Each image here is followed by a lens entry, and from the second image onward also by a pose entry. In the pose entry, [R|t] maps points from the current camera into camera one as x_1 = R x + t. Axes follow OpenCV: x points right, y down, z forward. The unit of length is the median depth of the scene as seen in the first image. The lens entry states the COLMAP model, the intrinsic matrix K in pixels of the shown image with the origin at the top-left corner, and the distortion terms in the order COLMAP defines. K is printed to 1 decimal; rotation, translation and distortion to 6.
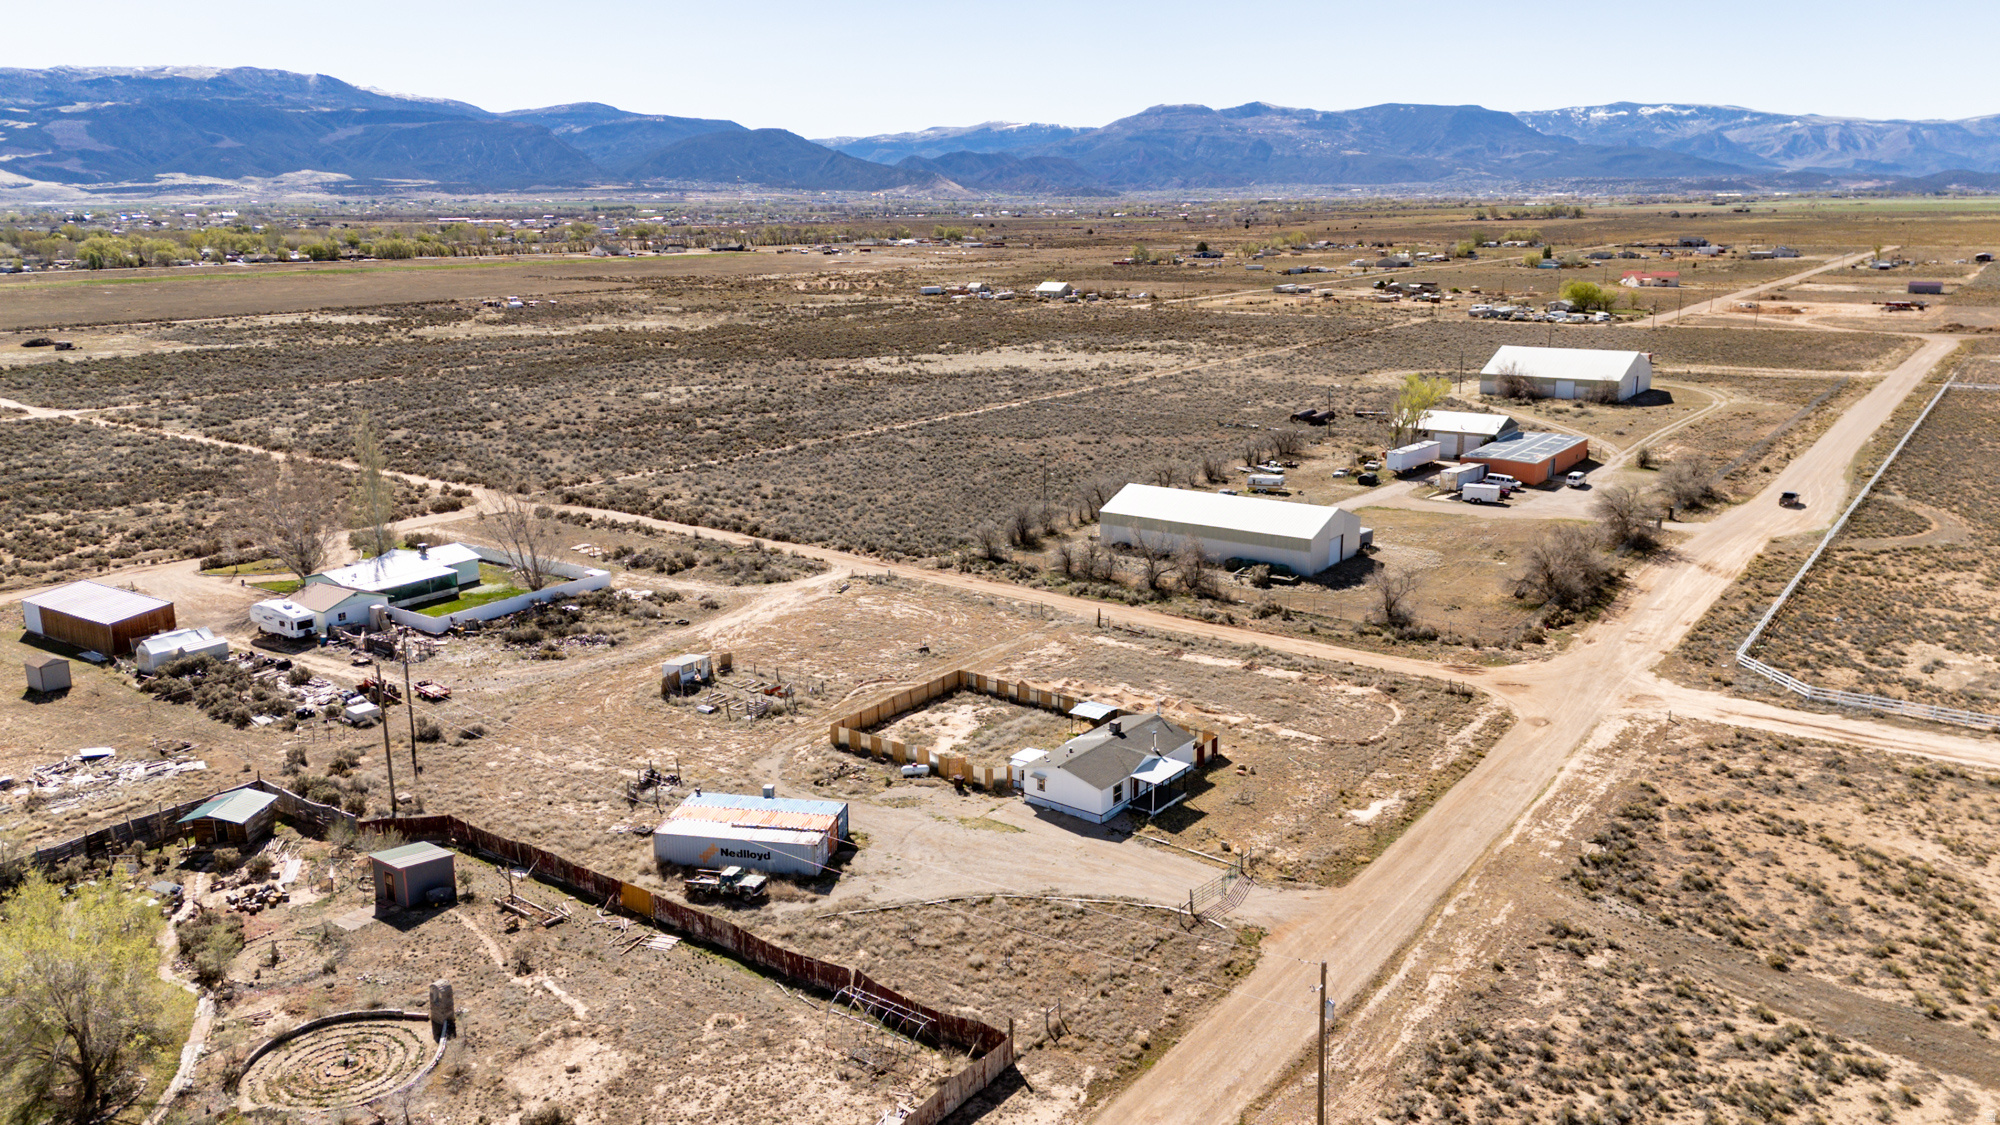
lens RADIAL K [[1454.5, 0, 1006.3], [0, 1454.5, 564.1], [0, 0, 1]] dist [0.101237, -0.098986]
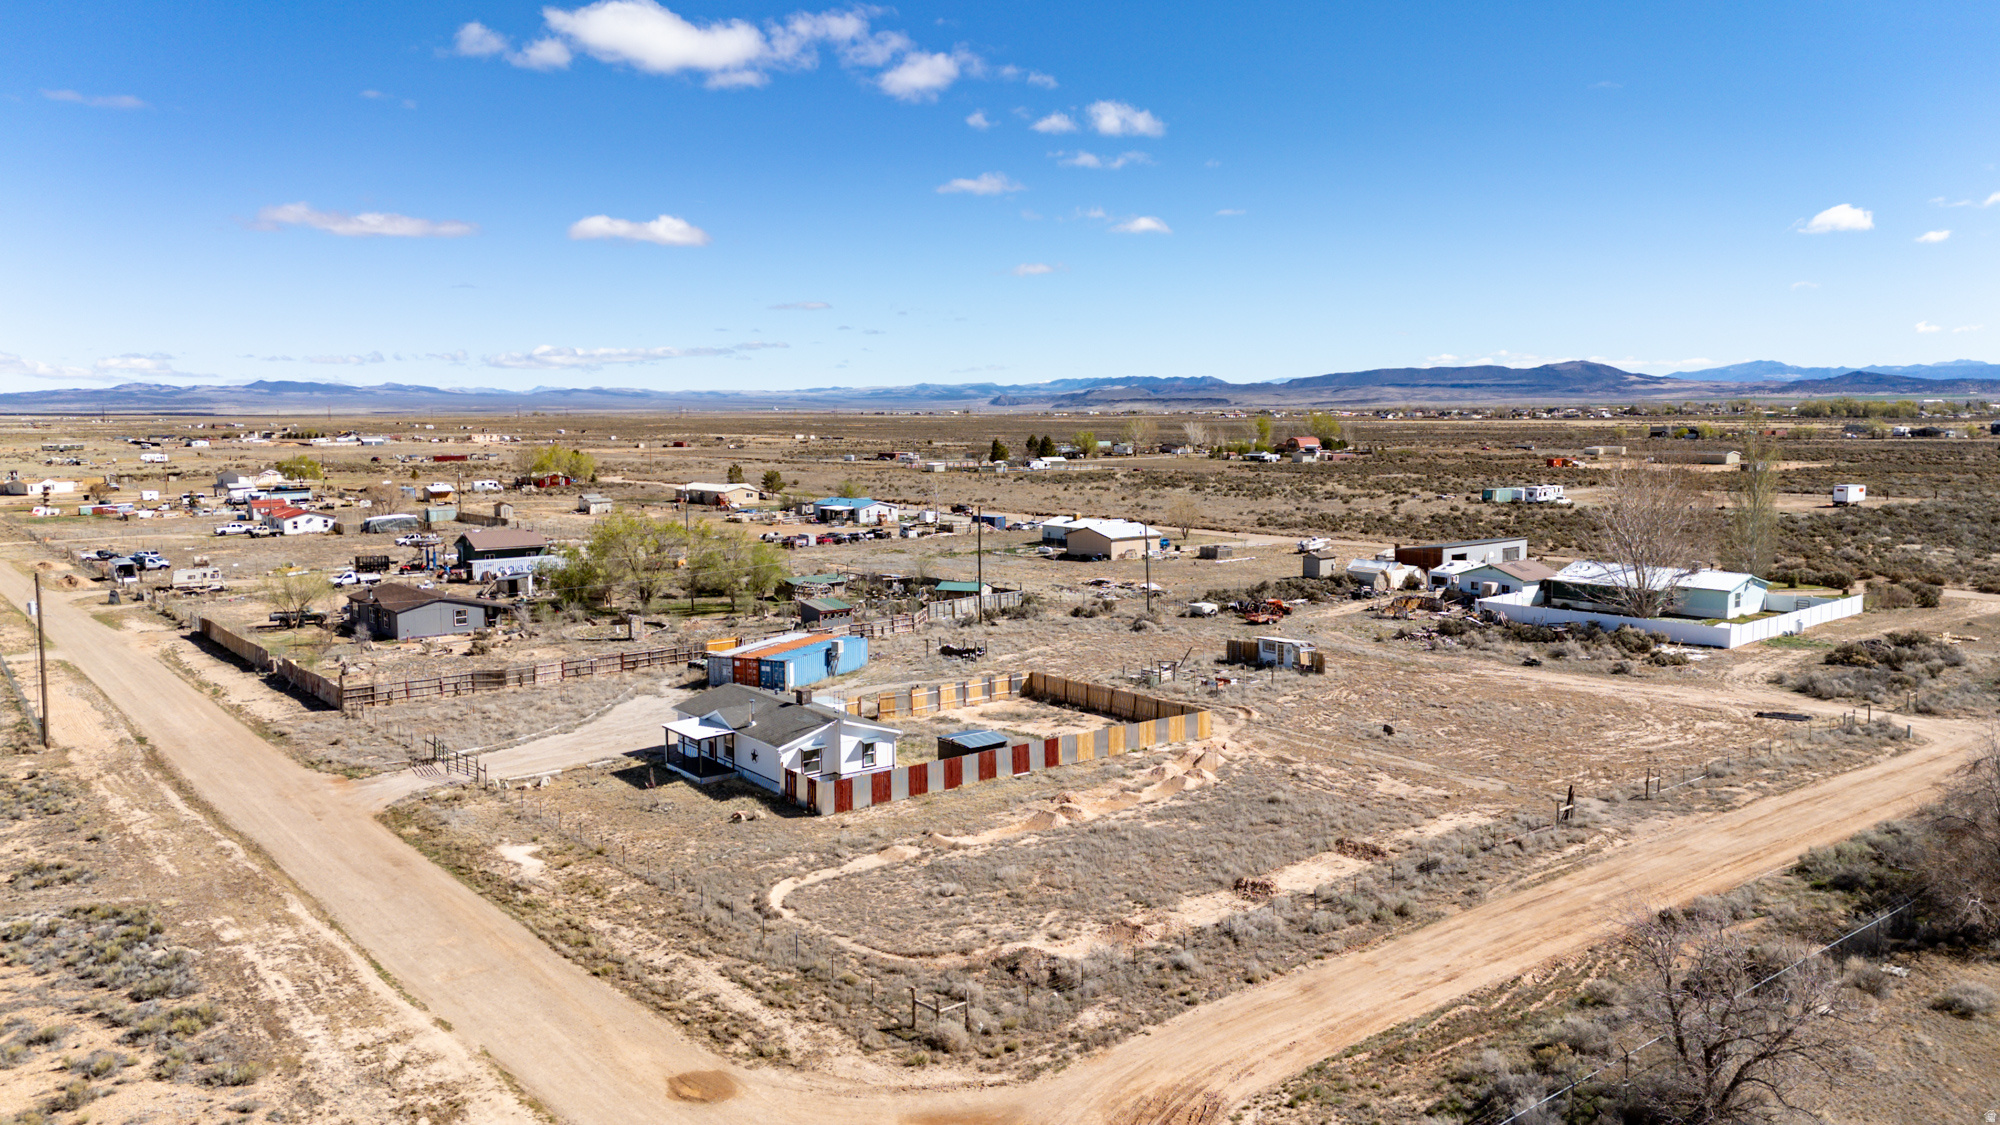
lens RADIAL K [[1454.5, 0, 1006.3], [0, 1454.5, 564.1], [0, 0, 1]] dist [0.101237, -0.098986]
pose [[-0.270415, 0.113403, -0.956042, 0.679498], [-0.224008, 0.958372, 0.177040, -0.097913], [0.936320, 0.262036, -0.233755, 1.132797]]
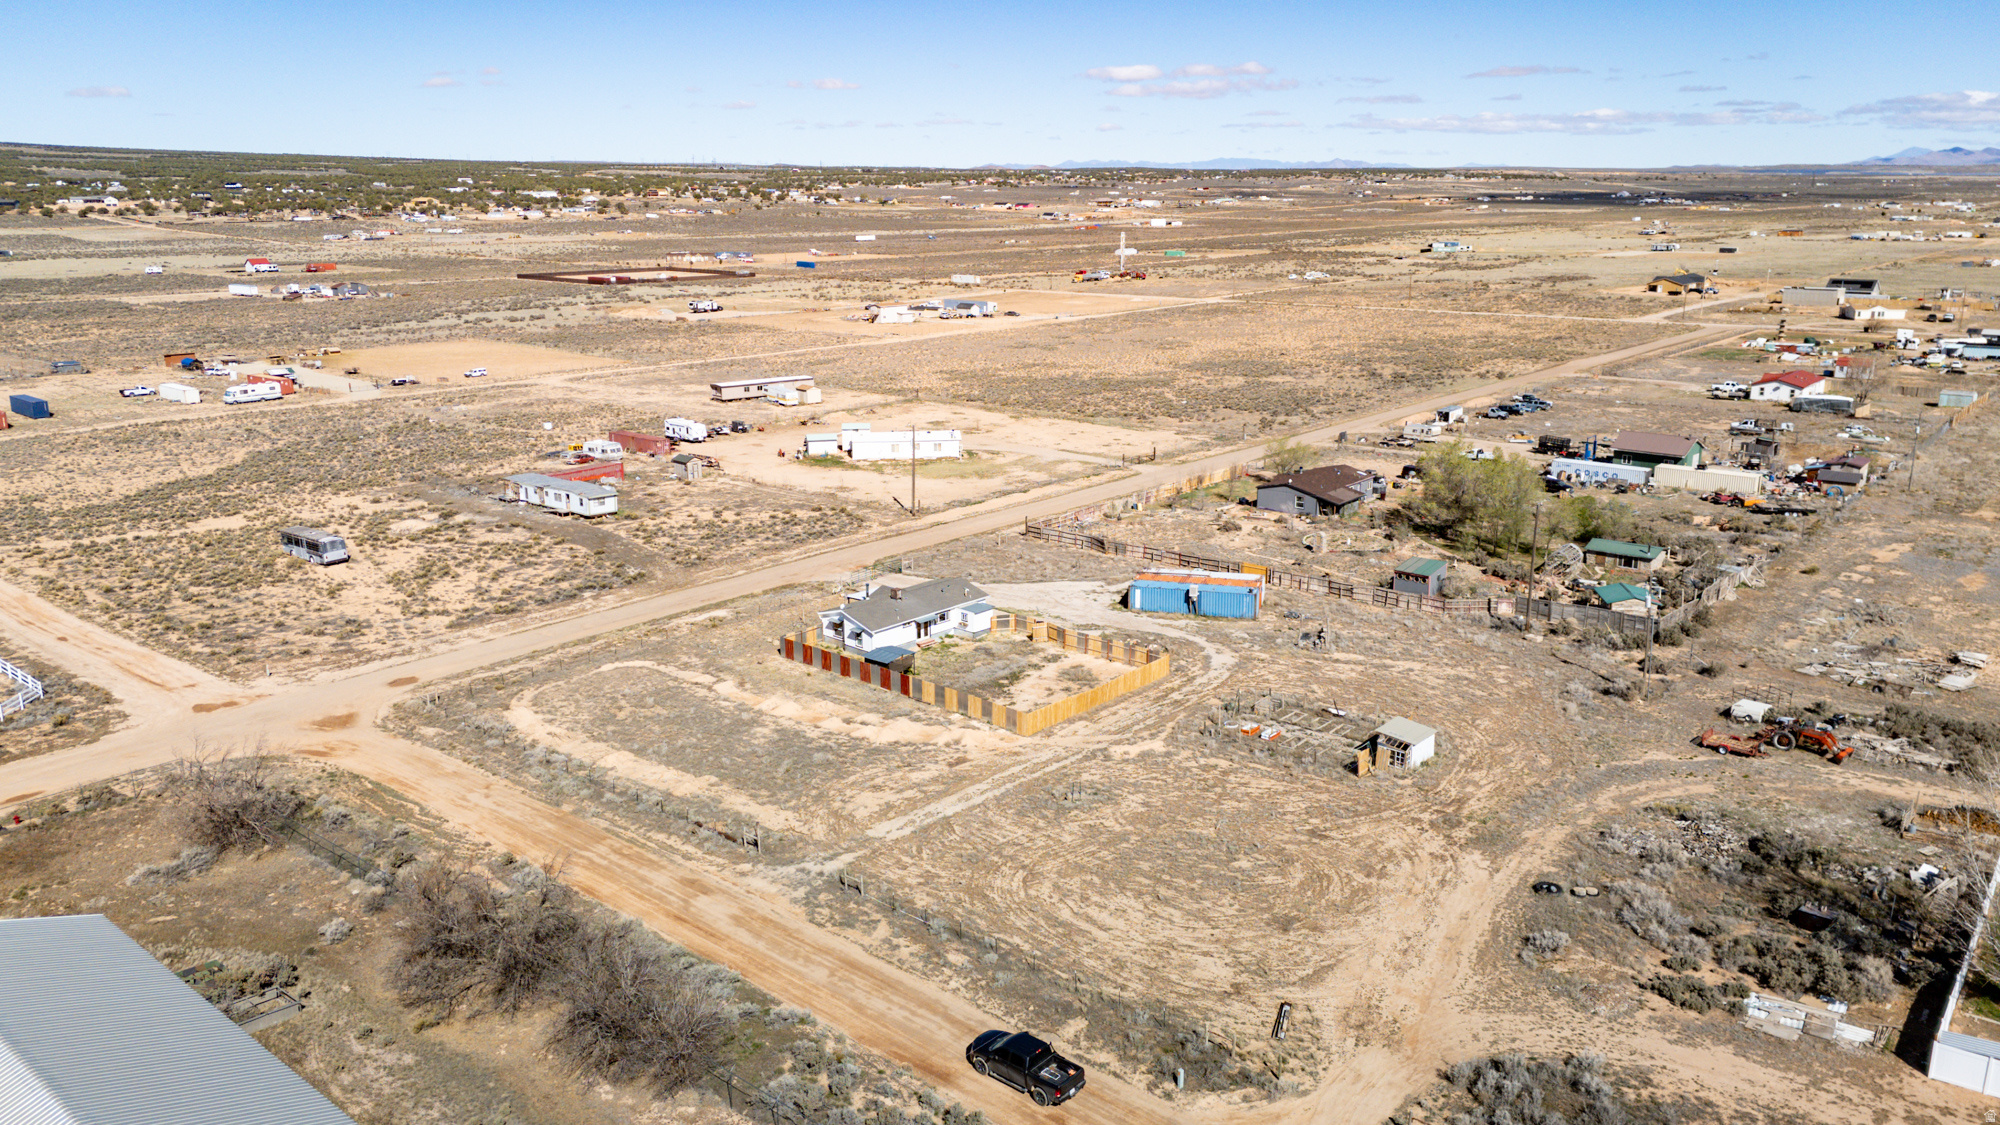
lens RADIAL K [[1454.5, 0, 1006.3], [0, 1454.5, 564.1], [0, 0, 1]] dist [0.101237, -0.098986]
pose [[-0.995971, -0.011717, 0.088905, -0.095616], [0.032487, 0.876937, 0.479507, -0.390615], [-0.083582, 0.480463, -0.873023, 1.754901]]
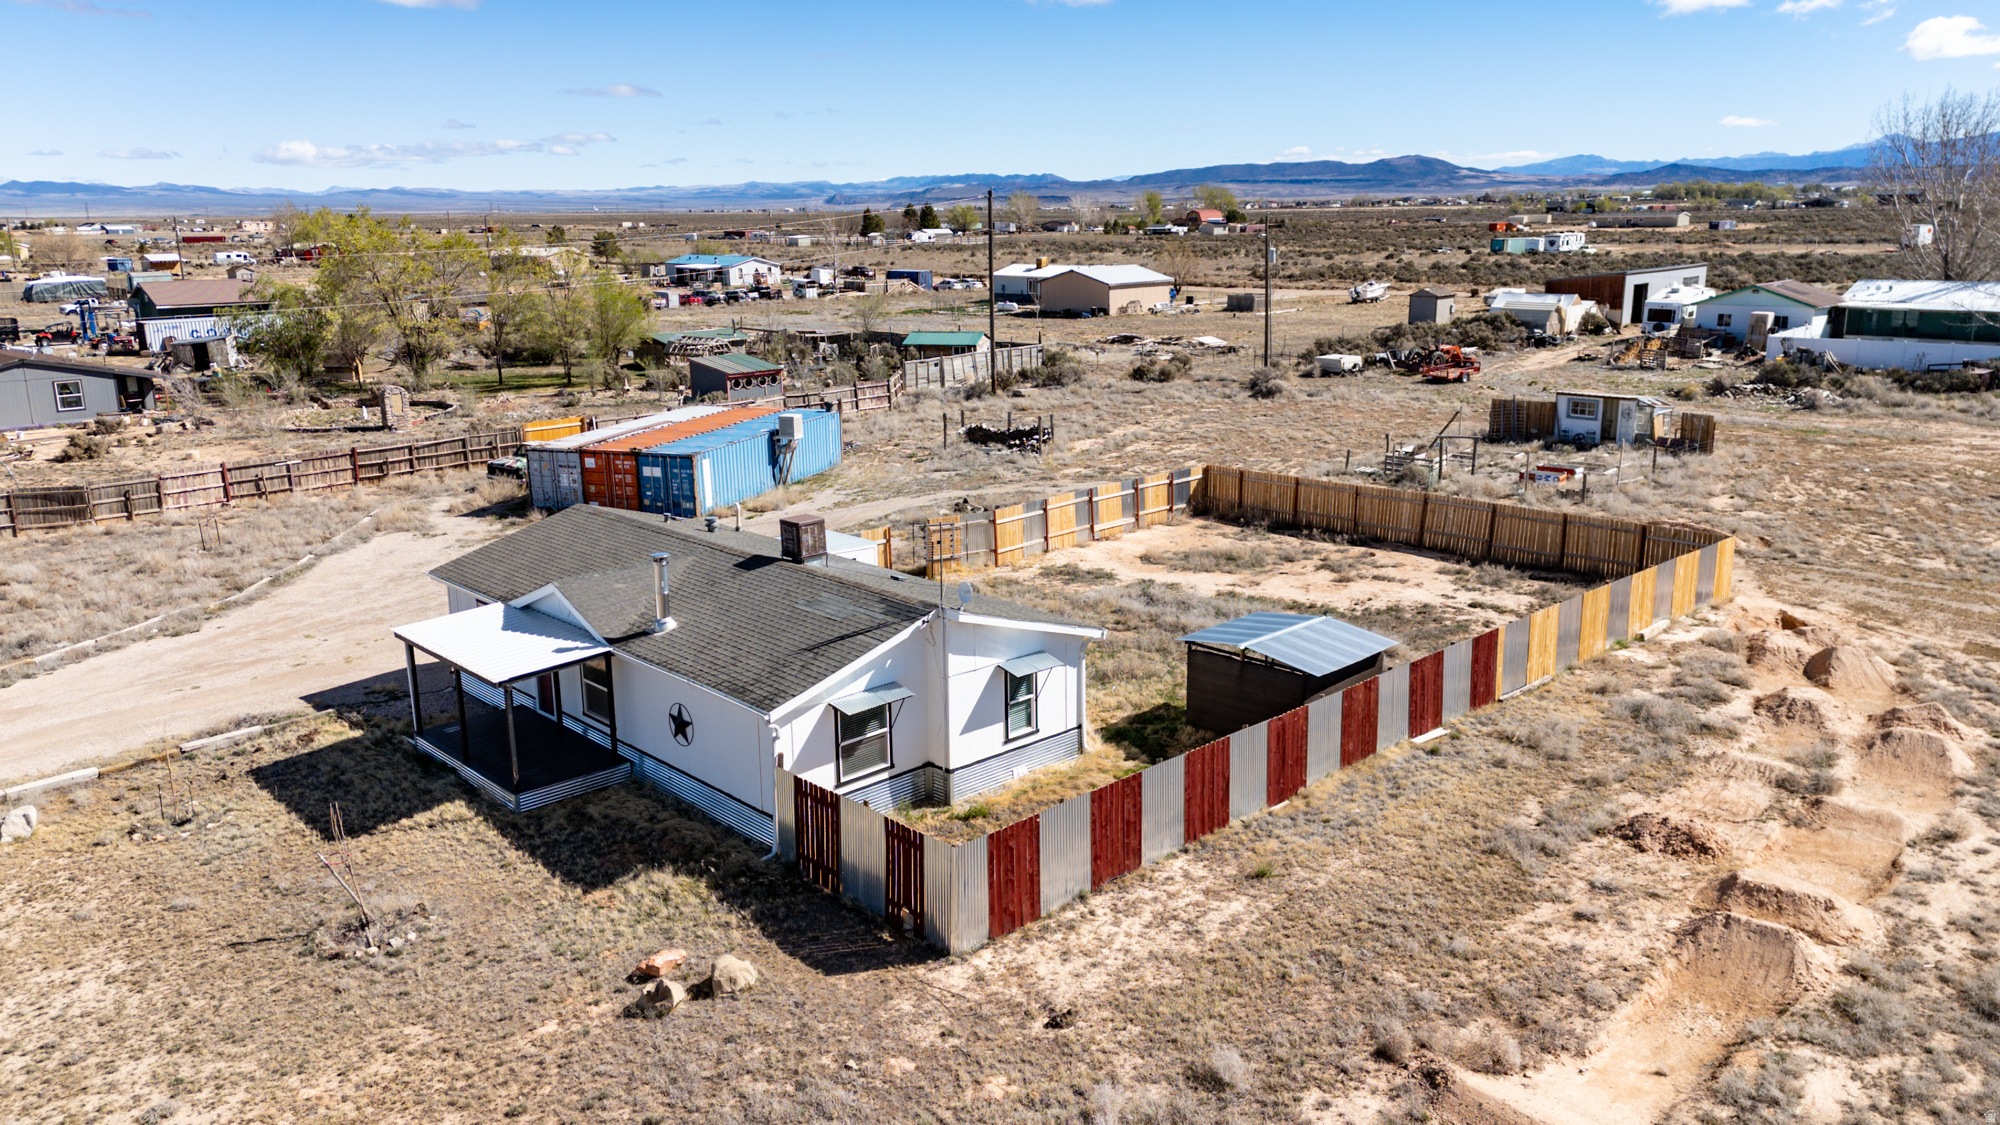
lens RADIAL K [[1454.5, 0, 1006.3], [0, 1454.5, 564.1], [0, 0, 1]] dist [0.101237, -0.098986]
pose [[-0.163579, 0.244894, -0.955651, 0.292634], [-0.224043, 0.934166, 0.277738, 0.030752], [0.960753, 0.259539, -0.097944, 0.960453]]
